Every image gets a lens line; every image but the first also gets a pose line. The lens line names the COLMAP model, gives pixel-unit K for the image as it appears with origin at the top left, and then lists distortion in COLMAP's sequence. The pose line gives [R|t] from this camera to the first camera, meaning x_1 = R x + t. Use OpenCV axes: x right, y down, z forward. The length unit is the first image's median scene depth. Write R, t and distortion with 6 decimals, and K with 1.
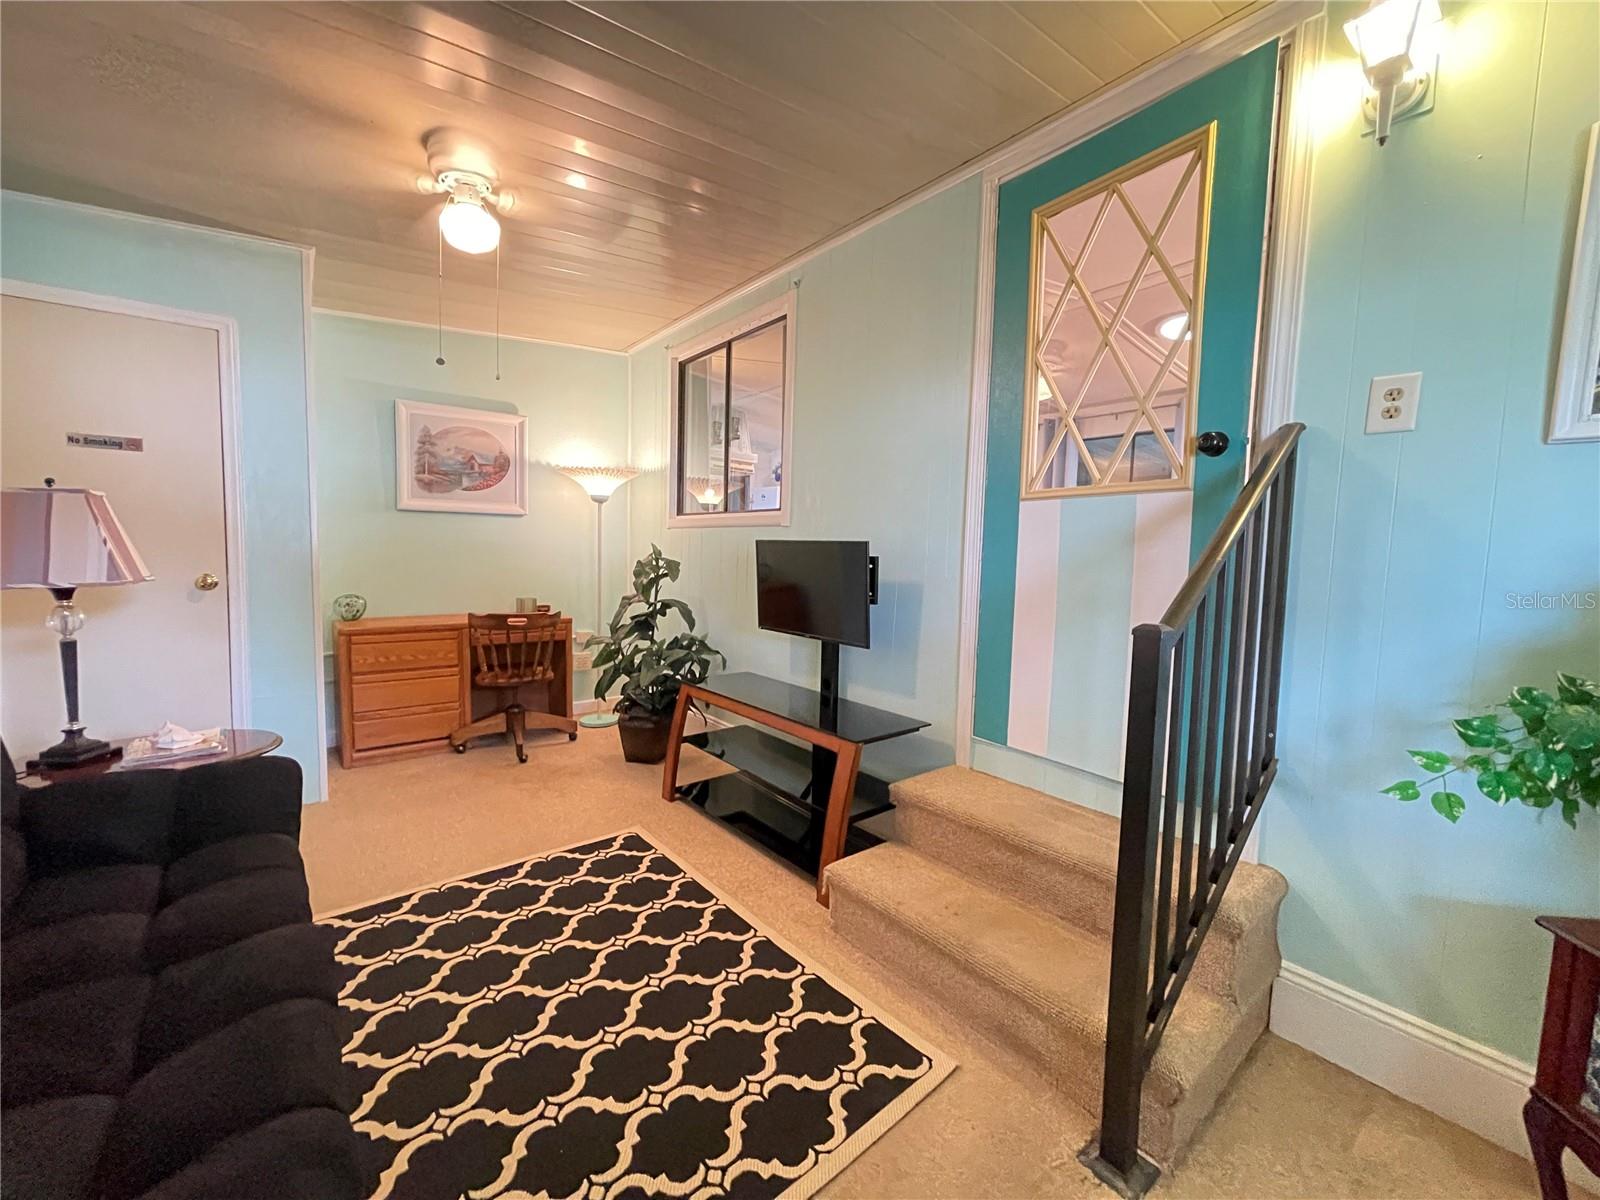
lens RADIAL K [[647.0, 0, 802.6], [0, 647.0, 597.2], [0, 0, 1]] dist [-0.002694, 0.001515]
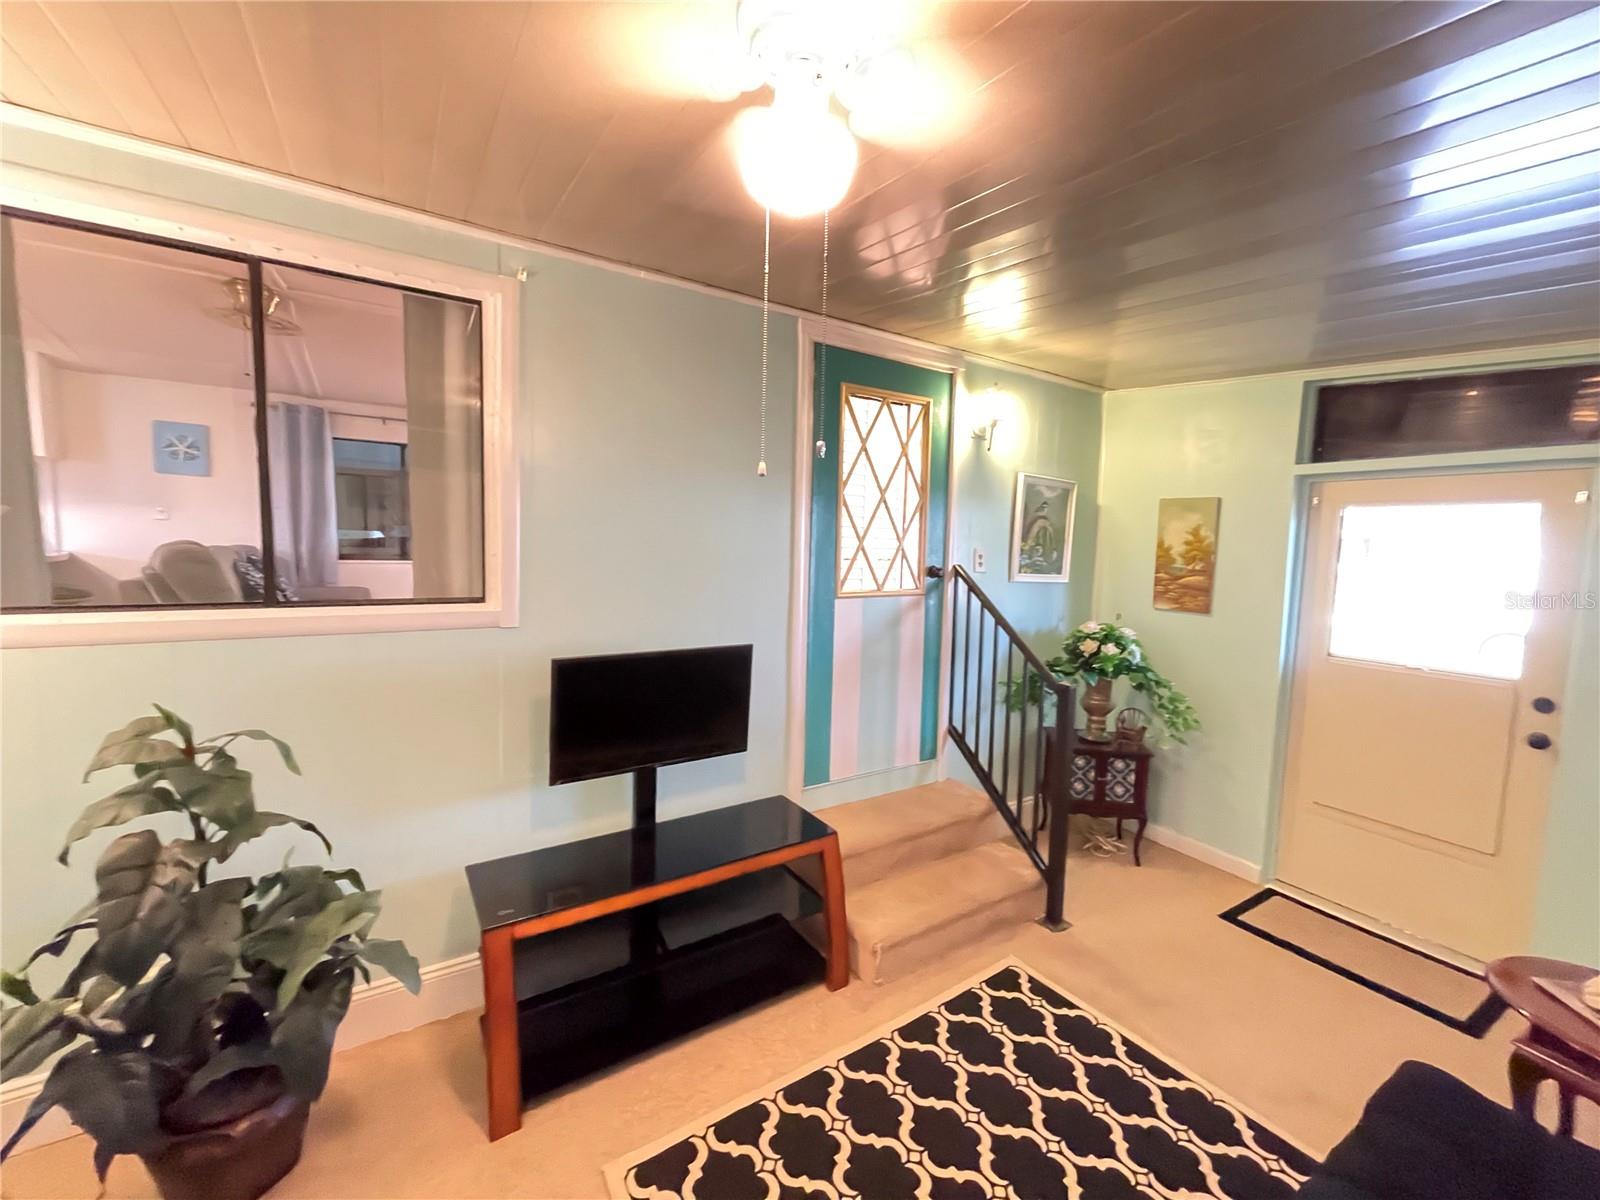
lens RADIAL K [[643.7, 0, 795.1], [0, 643.7, 596.7], [0, 0, 1]] dist [-0.009515, 0.000528]
pose [[0.115313, -0.109661, 0.987258, -0.933673], [0.046002, 0.993411, 0.104971, -0.284207], [-0.992263, 0.033311, 0.119598, 0.889642]]
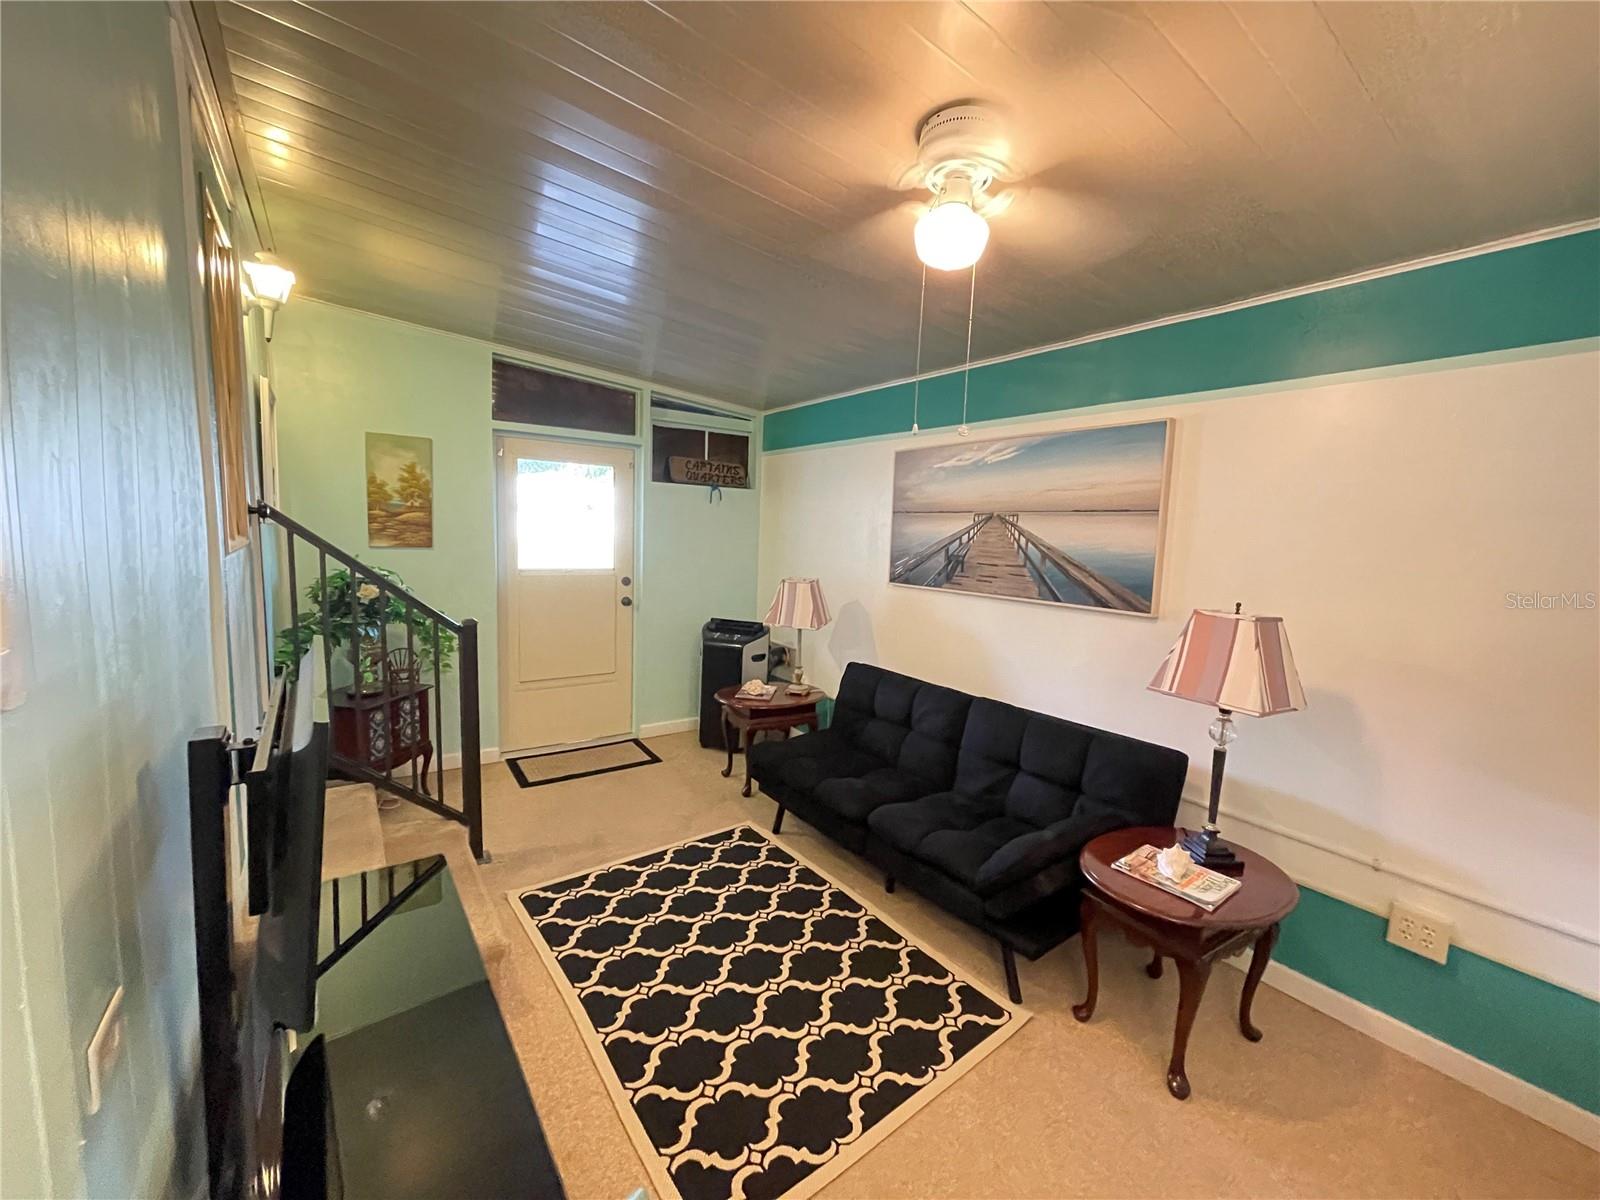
lens RADIAL K [[647.0, 0, 802.6], [0, 647.0, 597.2], [0, 0, 1]] dist [-0.002694, 0.001515]
pose [[-0.996305, -0.070490, 0.049071, -0.382582], [-0.060510, 0.981540, 0.181431, -0.272308], [-0.060954, 0.177791, -0.982179, 1.668907]]
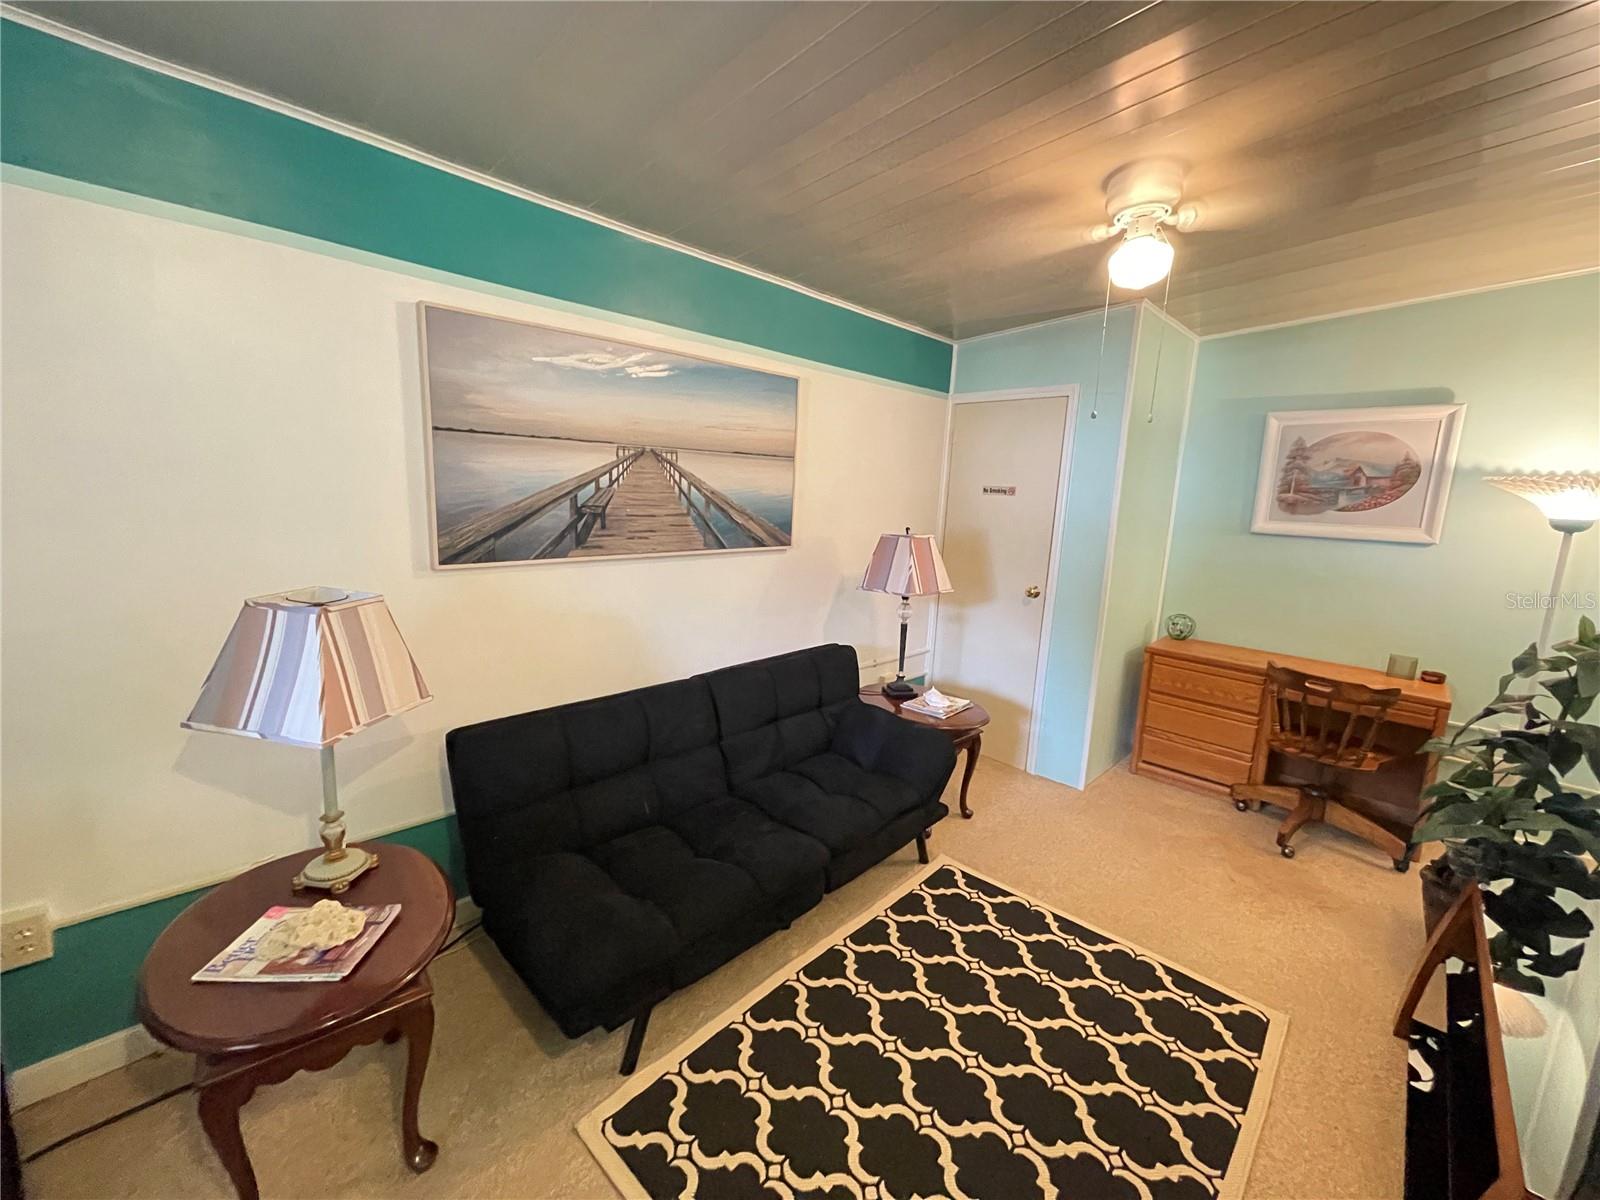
lens RADIAL K [[648.3, 0, 803.0], [0, 648.3, 595.4], [0, 0, 1]] dist [-0.000283, 0.000415]
pose [[0.117008, 0.143758, -0.982671, 0.378065], [-0.116691, 0.984604, 0.130146, -0.154856], [0.986252, 0.099441, 0.131982, 0.415572]]
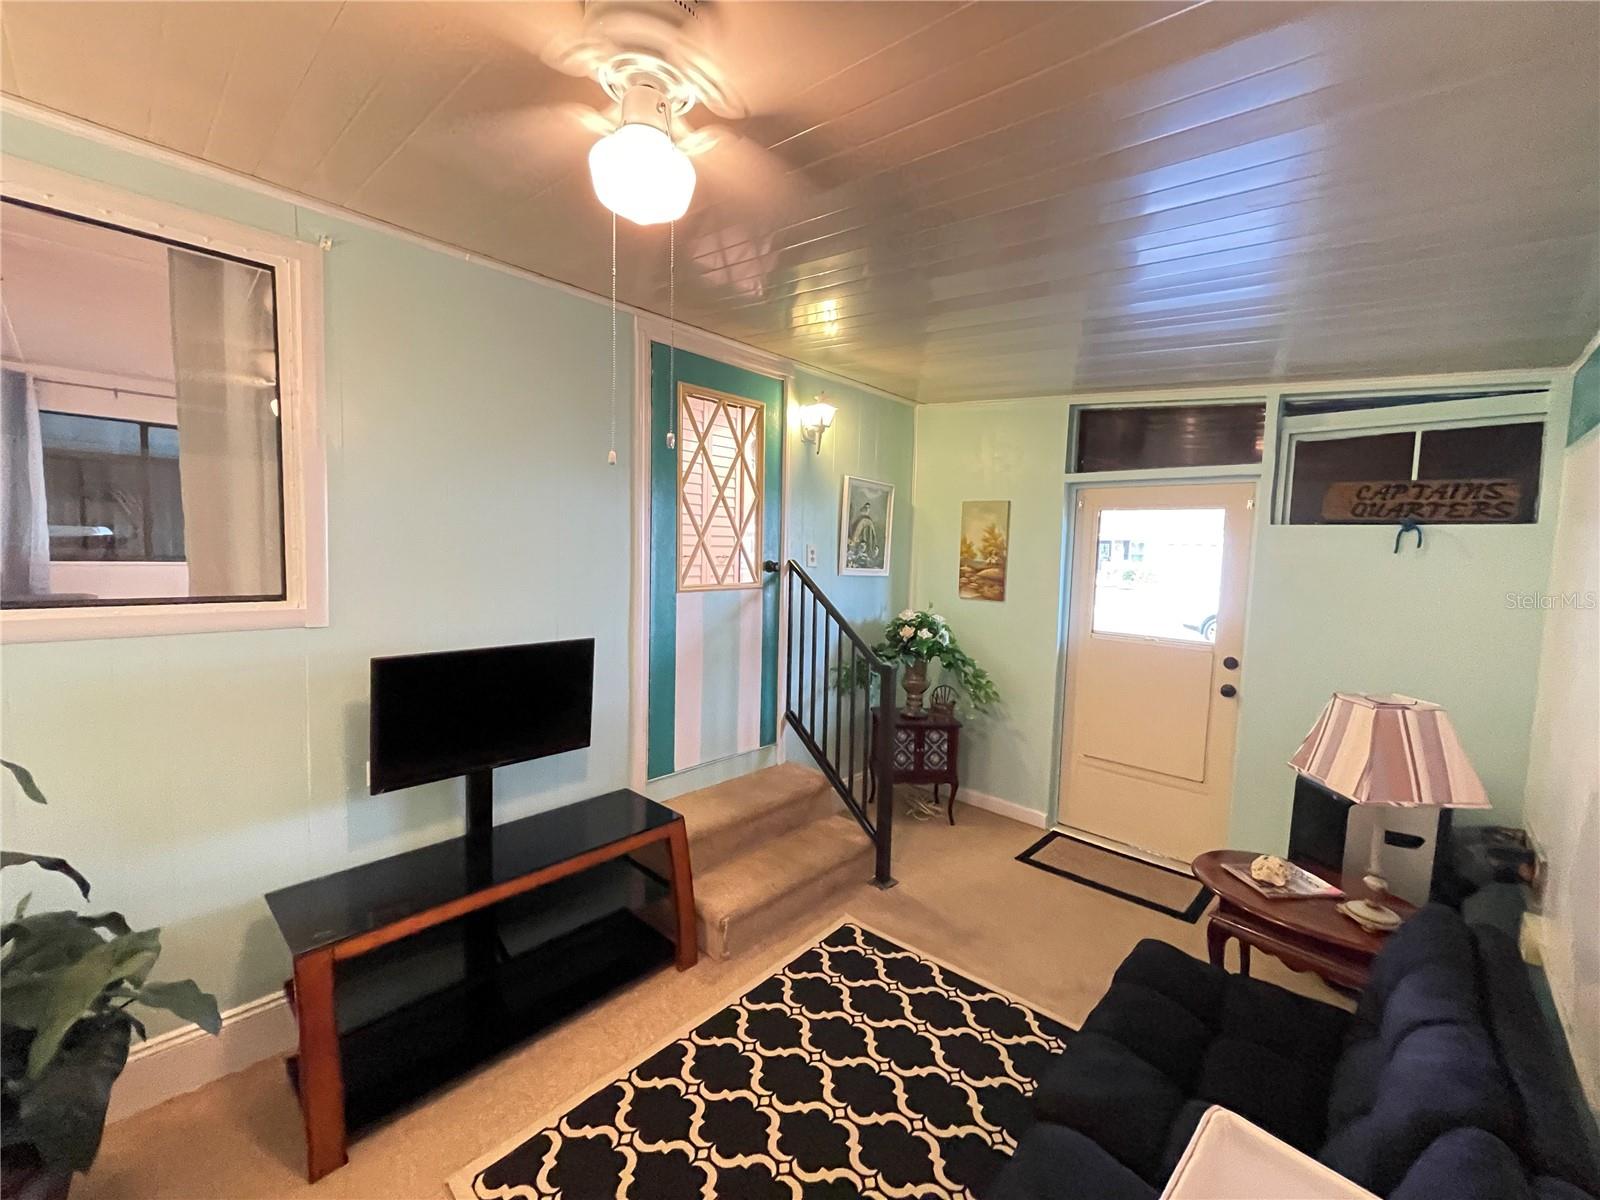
lens RADIAL K [[646.9, 0, 798.1], [0, 646.9, 596.7], [0, 0, 1]] dist [-0.003483, -0.000265]
pose [[-0.139884, -0.105384, 0.984544, -0.994276], [0.038619, 0.992983, 0.111774, -0.272131], [-0.989414, 0.053657, -0.134833, 0.895930]]
